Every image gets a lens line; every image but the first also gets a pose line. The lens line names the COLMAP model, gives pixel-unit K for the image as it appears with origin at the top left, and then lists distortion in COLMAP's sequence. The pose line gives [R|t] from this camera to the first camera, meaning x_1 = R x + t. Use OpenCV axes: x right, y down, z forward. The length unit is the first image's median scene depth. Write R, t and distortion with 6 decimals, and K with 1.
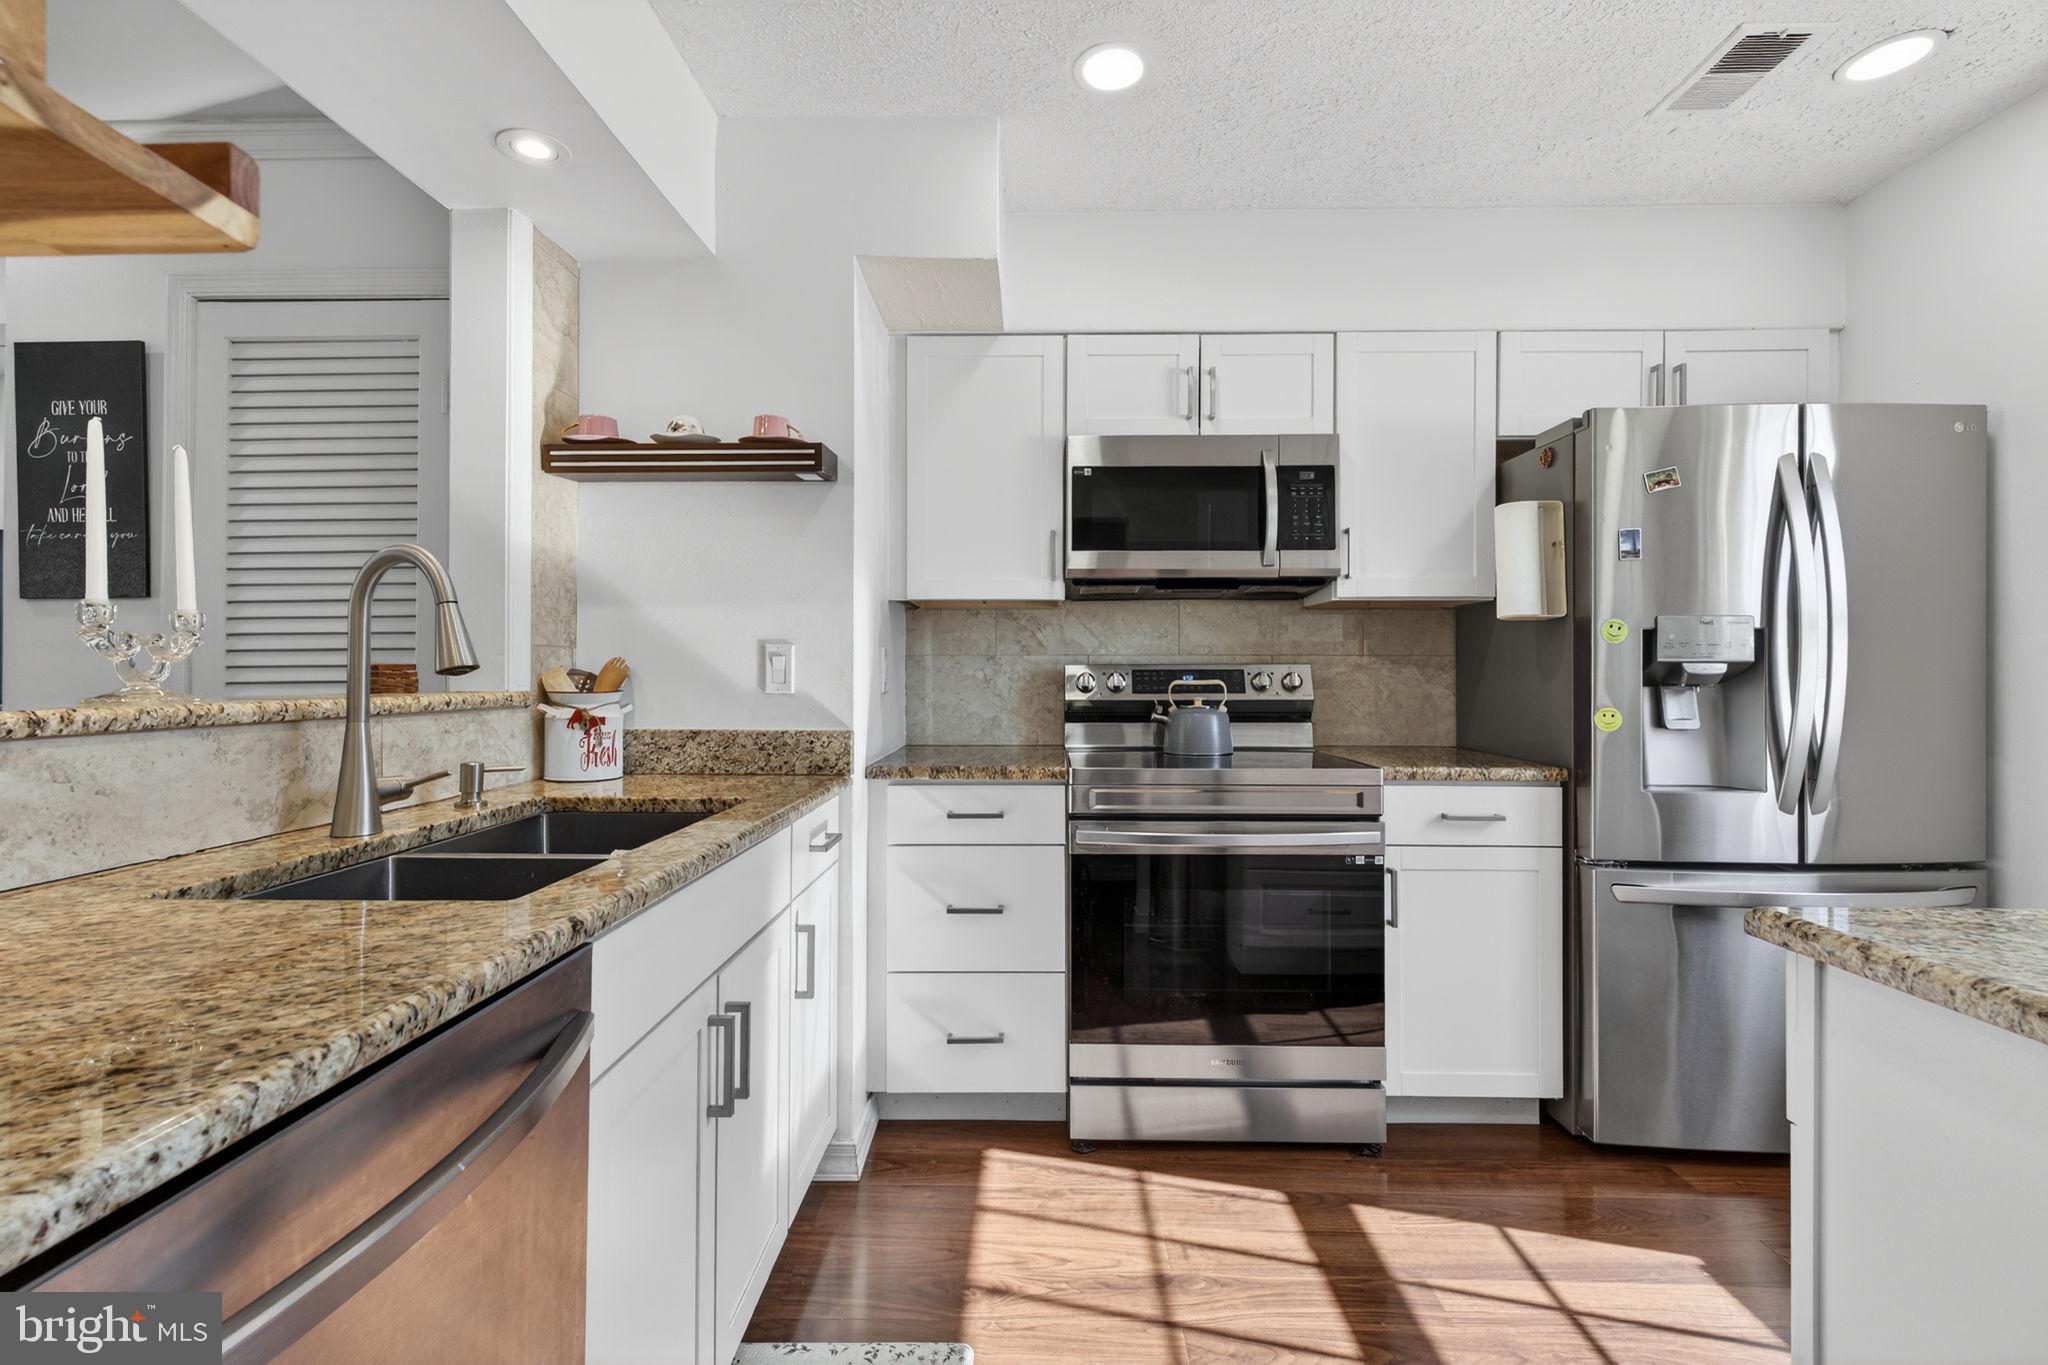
lens RADIAL K [[892.7, 0, 1027.4], [0, 892.7, 677.2], [0, 0, 1]] dist [0.002483, 0.000146]
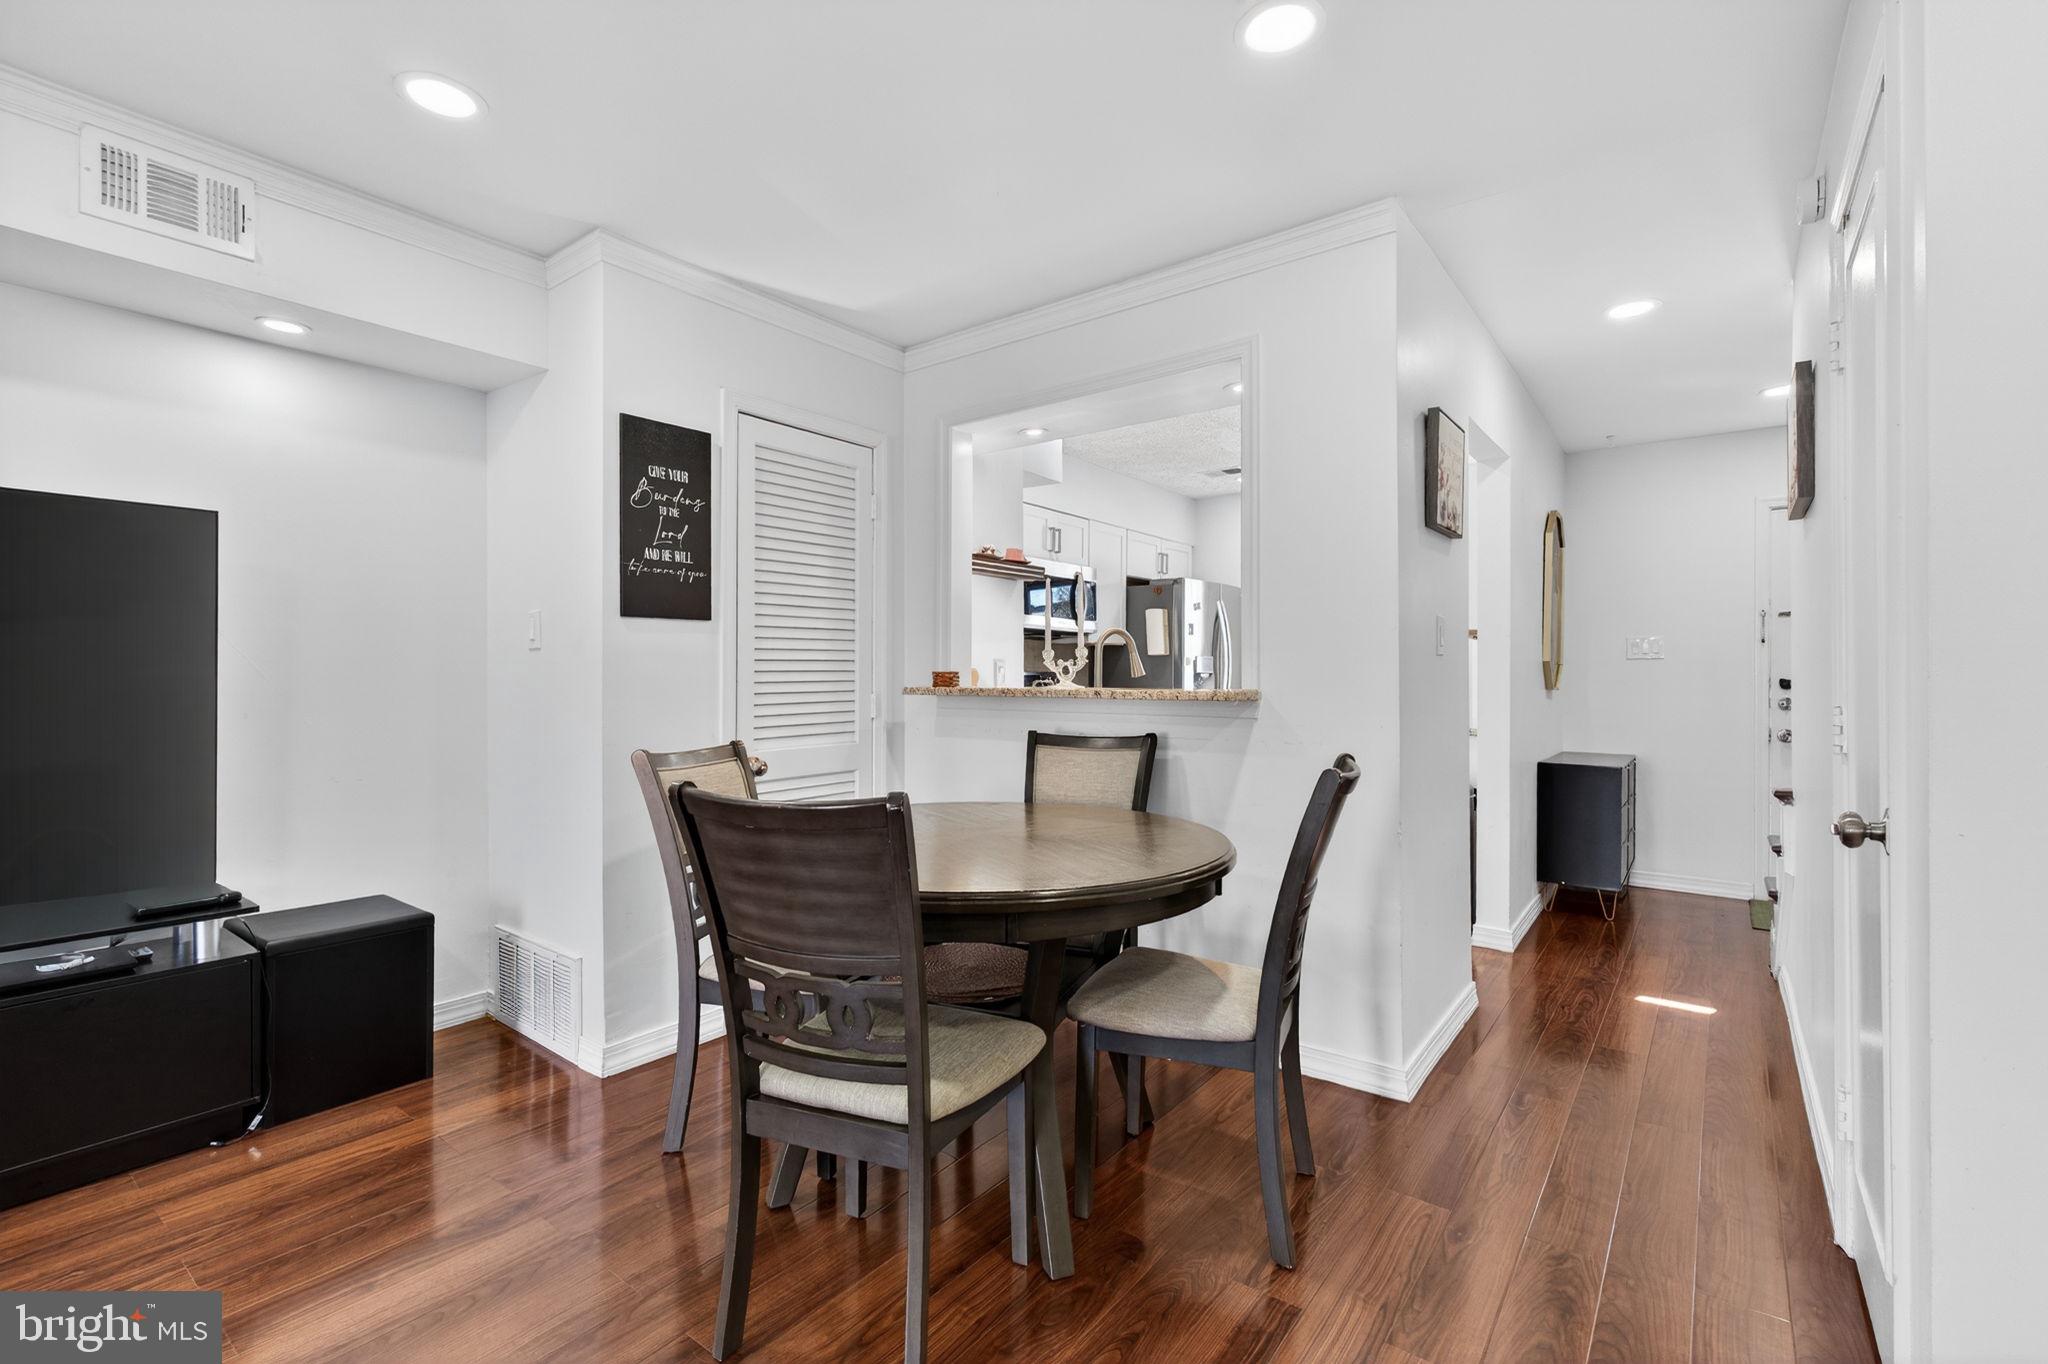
lens RADIAL K [[892.7, 0, 1027.4], [0, 892.7, 676.7], [0, 0, 1]] dist [0.002483, 0.000146]
pose [[0.590735, -0.000092, 0.806866, -1.573884], [0.005473, 0.999977, -0.003893, 0.003379], [-0.806847, 0.006715, 0.590722, -0.170156]]
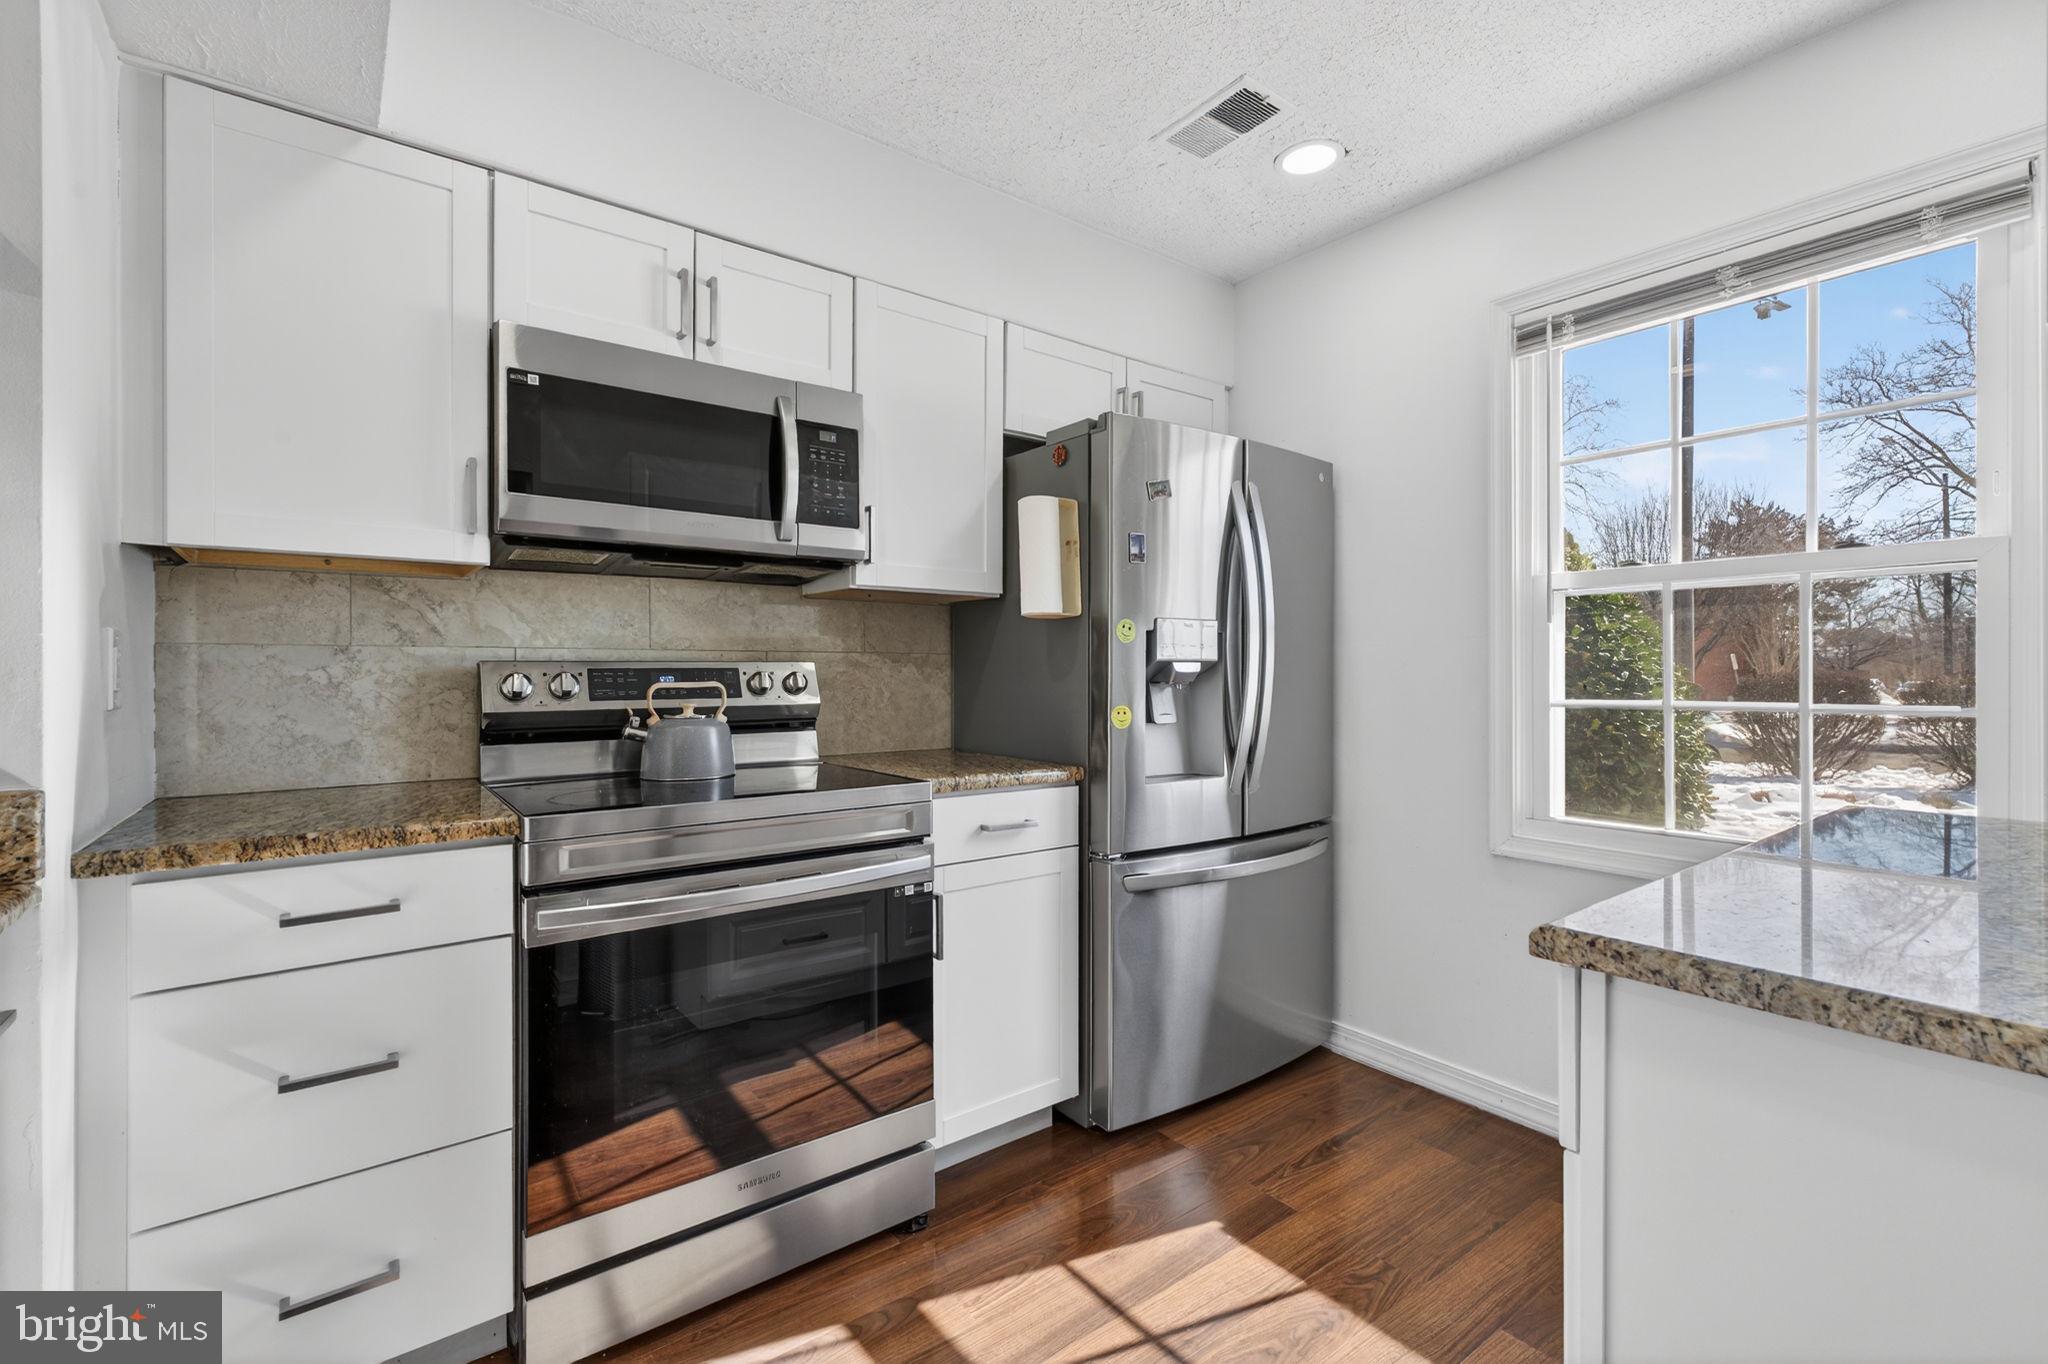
lens RADIAL K [[892.7, 0, 1027.4], [0, 892.7, 676.7], [0, 0, 1]] dist [0.002483, 0.000146]
pose [[0.783675, -0.004677, 0.621153, -0.063621], [0.004924, 0.999987, 0.001318, -0.000741], [-0.621151, 0.002026, 0.783688, 0.231934]]
